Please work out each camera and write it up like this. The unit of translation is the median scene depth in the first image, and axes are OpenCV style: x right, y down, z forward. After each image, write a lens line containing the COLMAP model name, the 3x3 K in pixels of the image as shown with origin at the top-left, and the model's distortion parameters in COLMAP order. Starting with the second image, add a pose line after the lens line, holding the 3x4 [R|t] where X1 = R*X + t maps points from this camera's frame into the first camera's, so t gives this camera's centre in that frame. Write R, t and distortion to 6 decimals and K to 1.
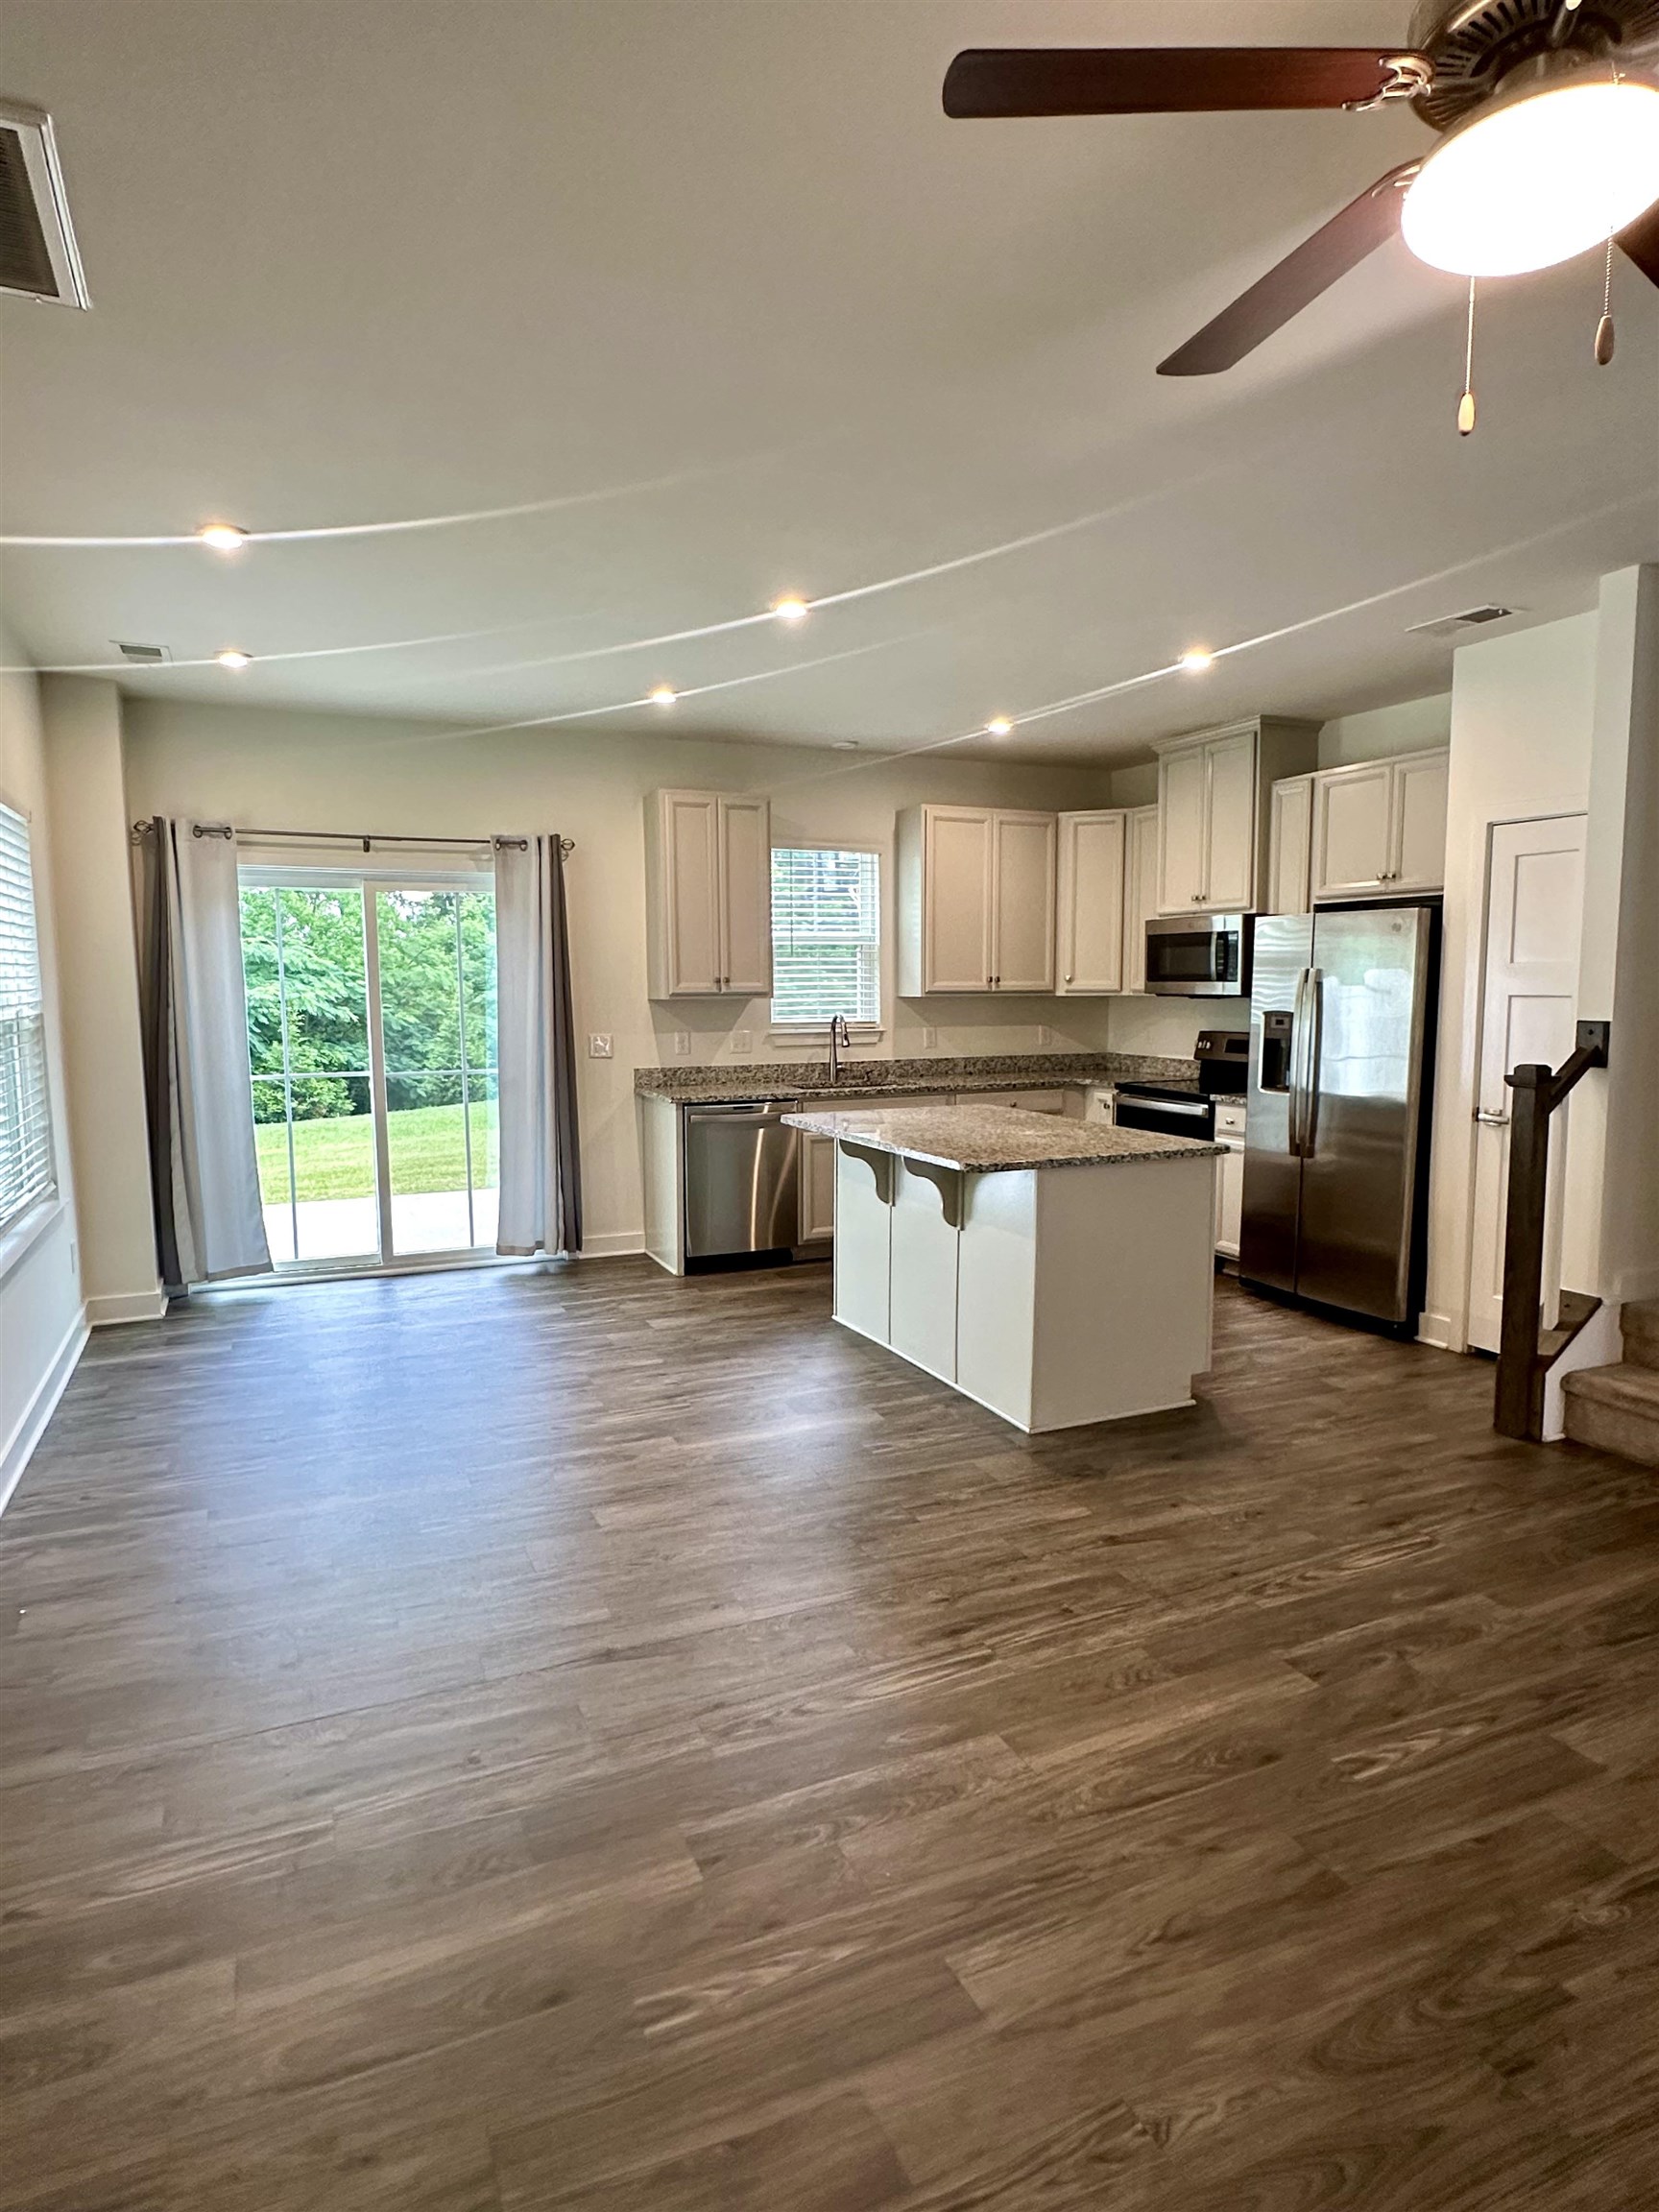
lens RADIAL K [[1244.4, 0, 826.9], [0, 1244.4, 1103.5], [0, 0, 1]] dist [-0.001475, 0.001061]
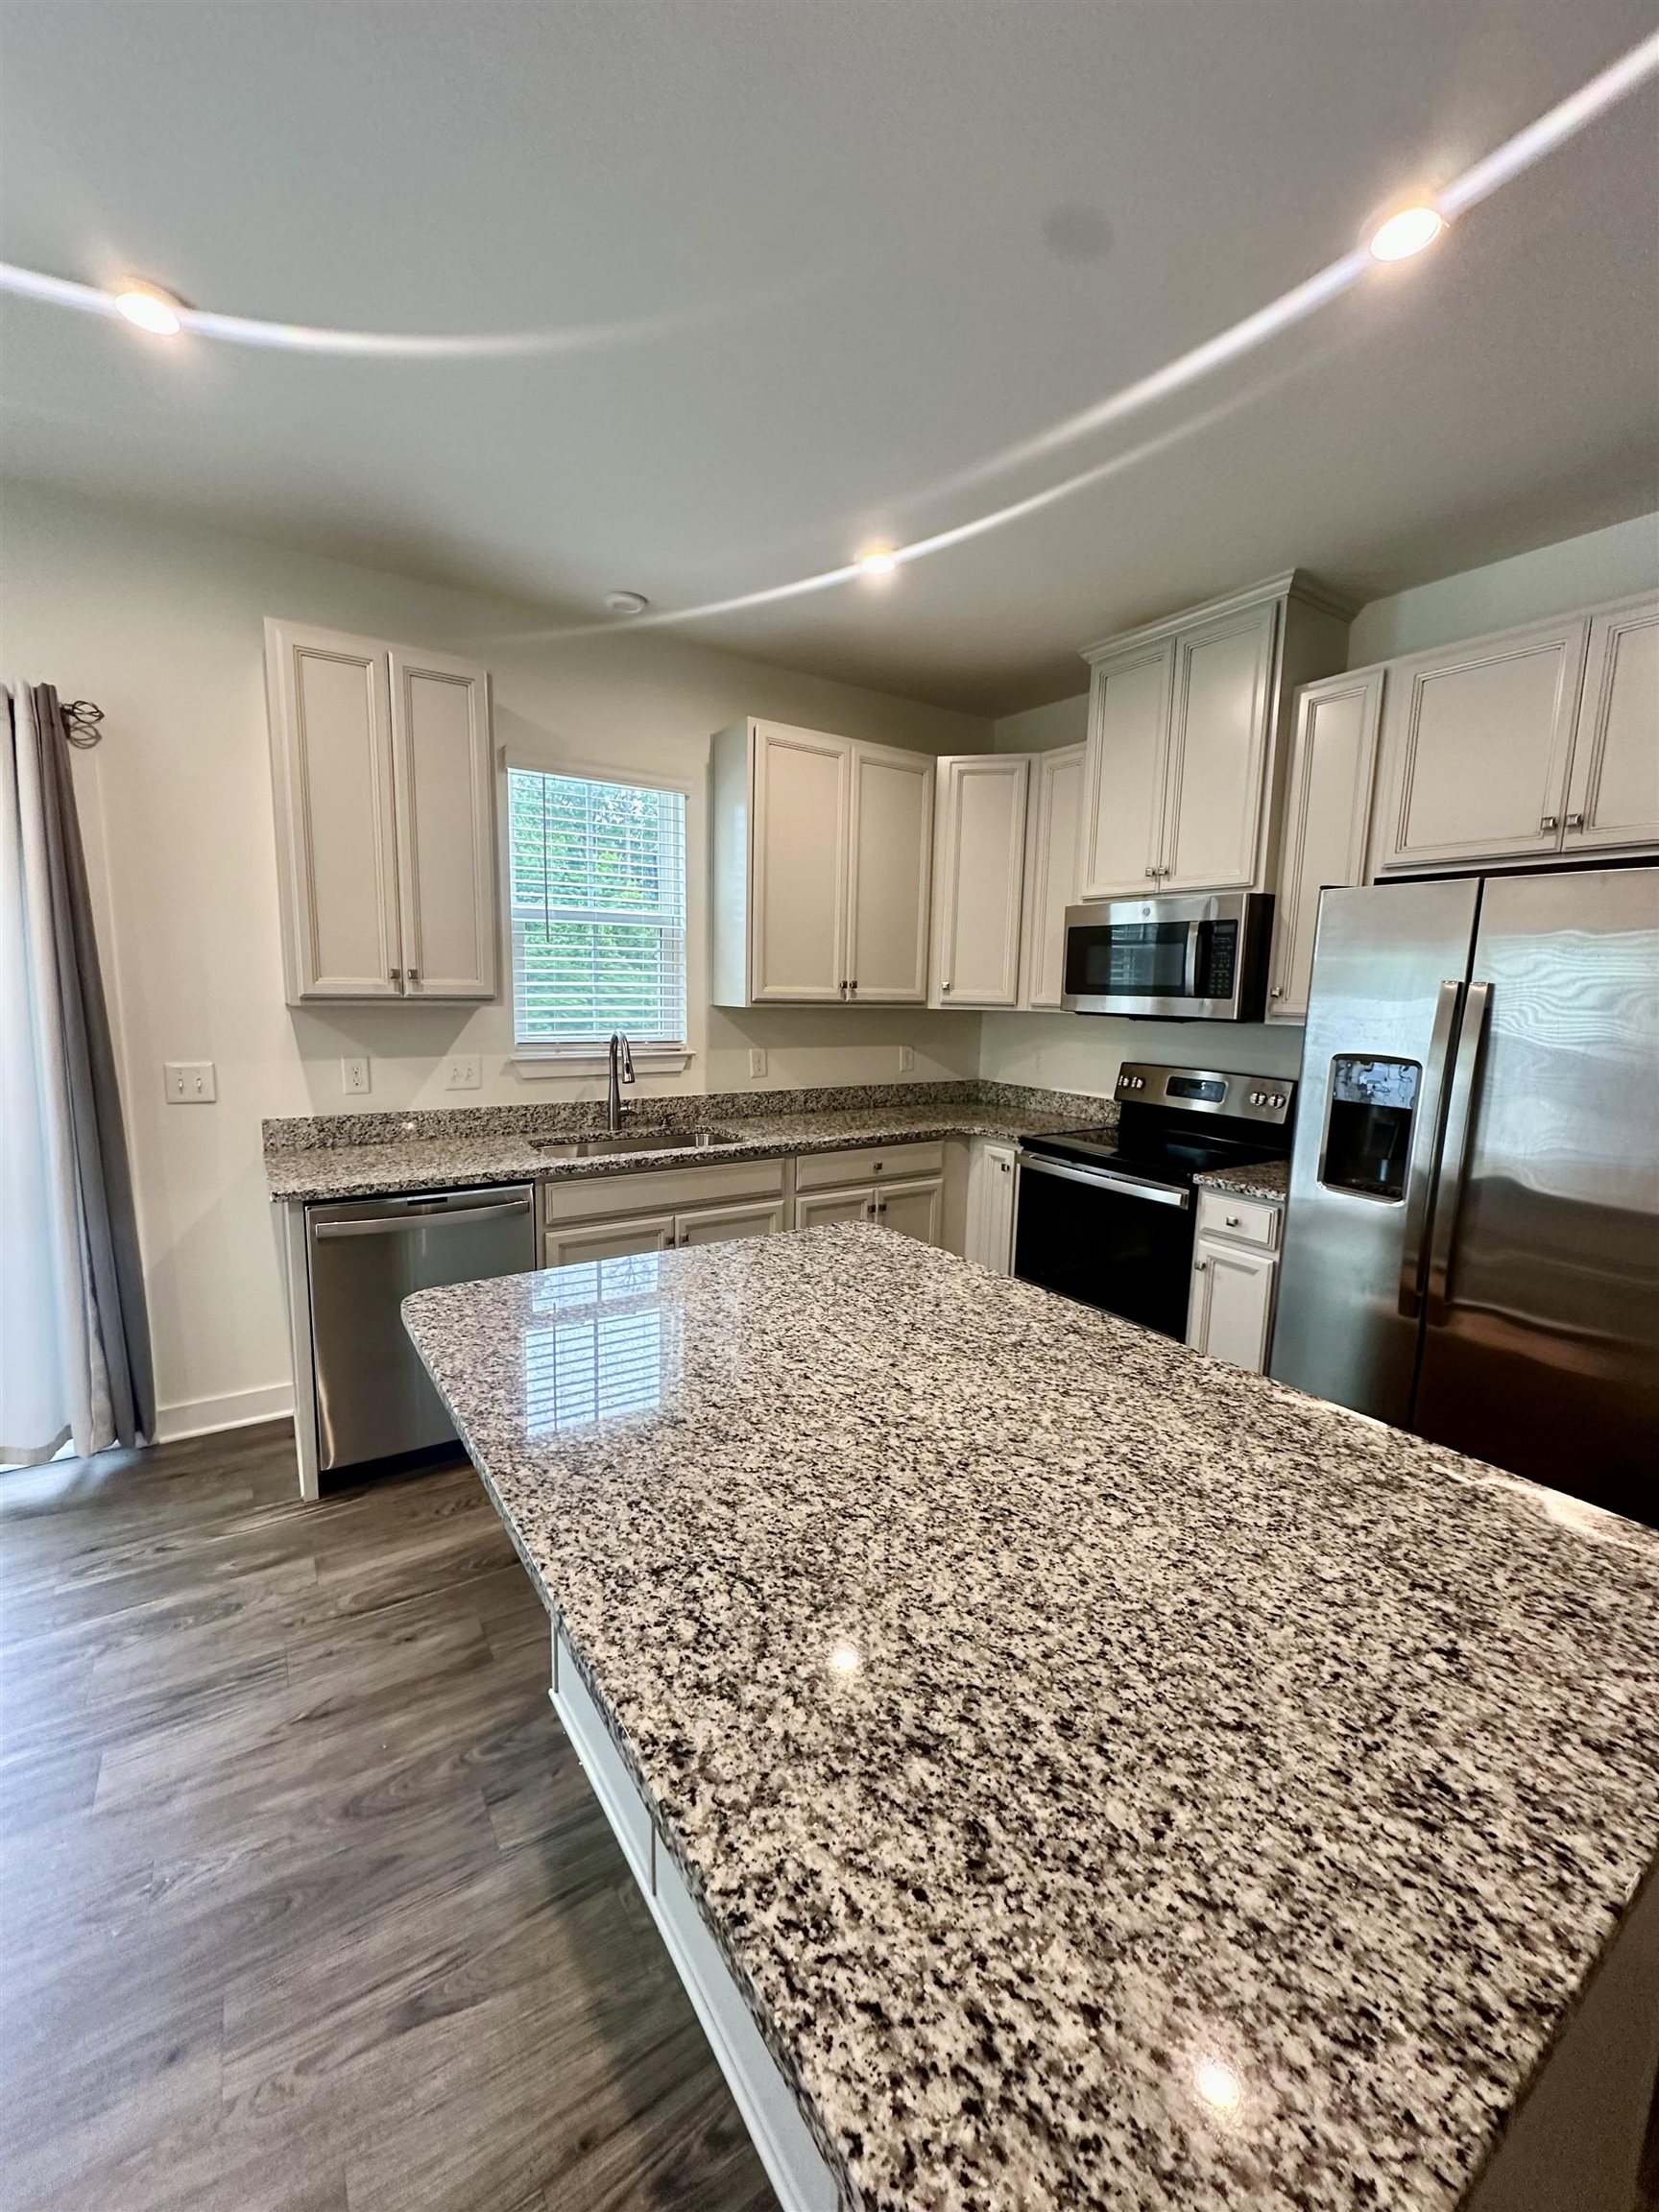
lens RADIAL K [[881.8, 0, 834.9], [0, 881.8, 1105.1], [0, 0, 1]] dist [-0.002823, 0.000613]
pose [[0.985250, 0.003363, 0.171088, 0.046448], [-0.010476, 0.999117, 0.040693, -0.058850], [-0.170800, -0.041885, 0.984415, 0.575734]]
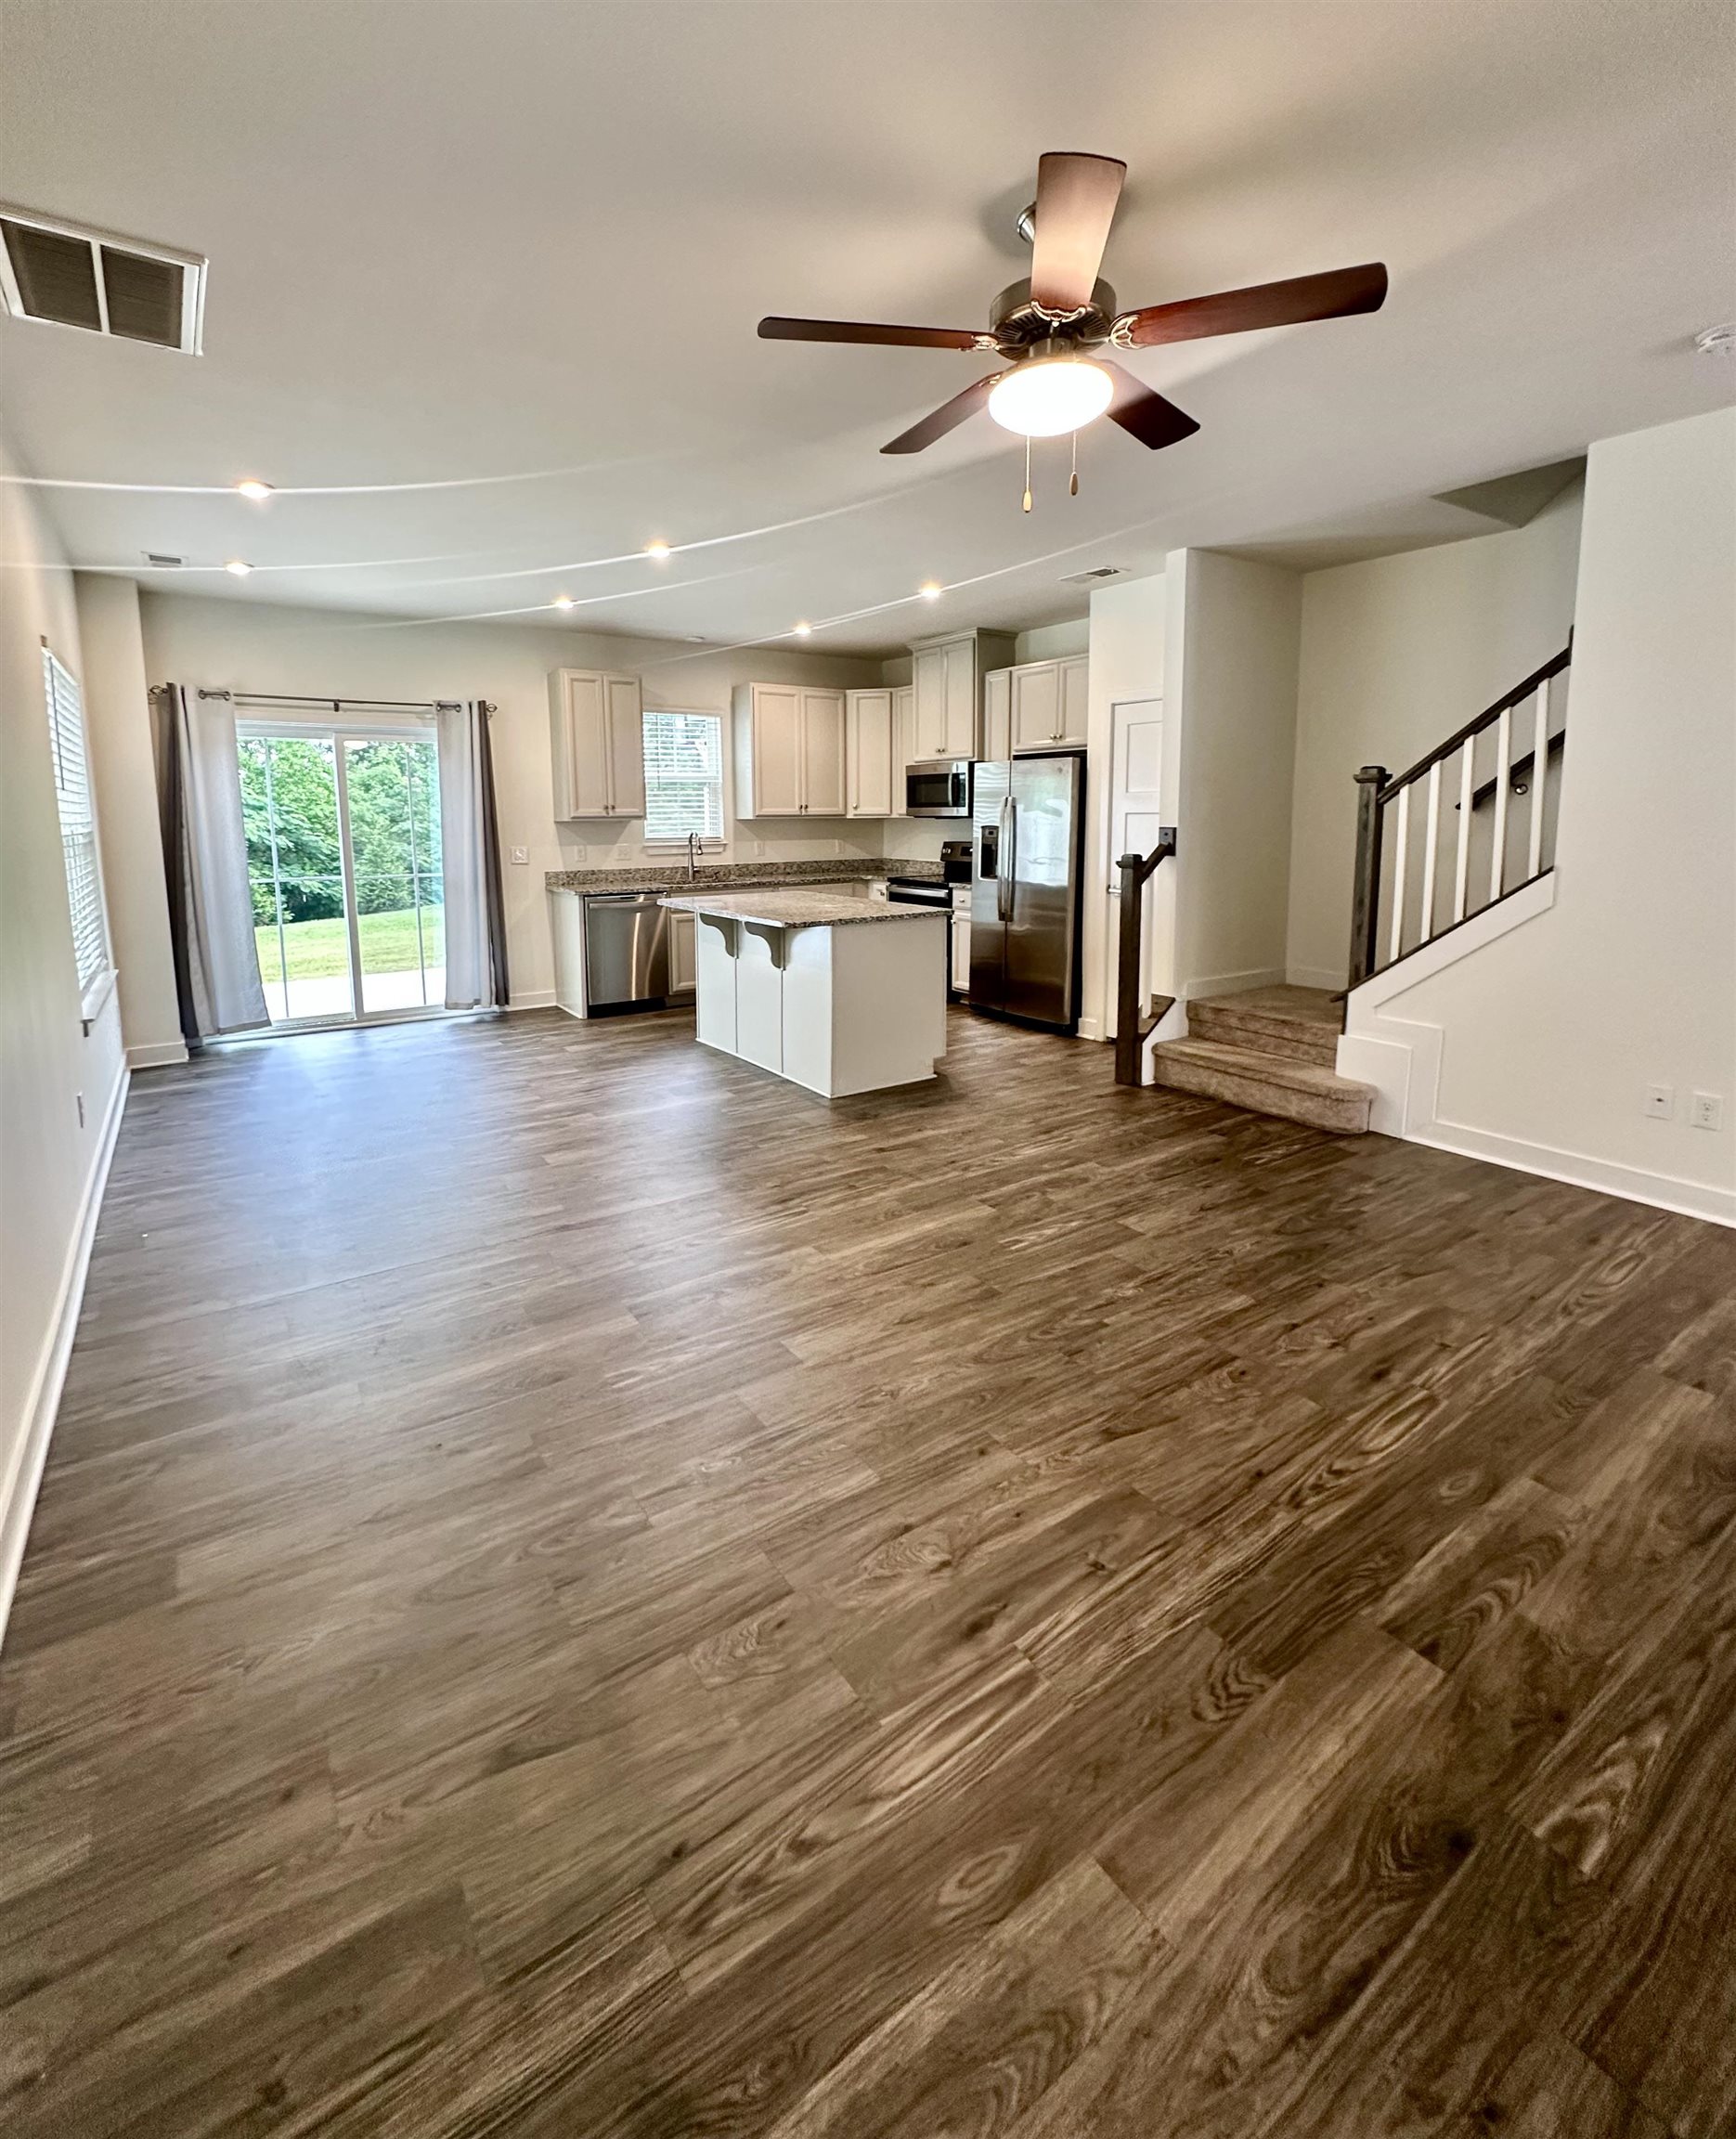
lens RADIAL K [[965.1, 0, 841.7], [0, 965.1, 922.5], [0, 0, 1]] dist [-0.001339, 0.000060]
pose [[0.985833, -0.022690, 0.166186, -0.010804], [0.020525, 0.999681, 0.014737, 0.020033], [-0.166467, -0.011117, 0.985984, -0.113151]]
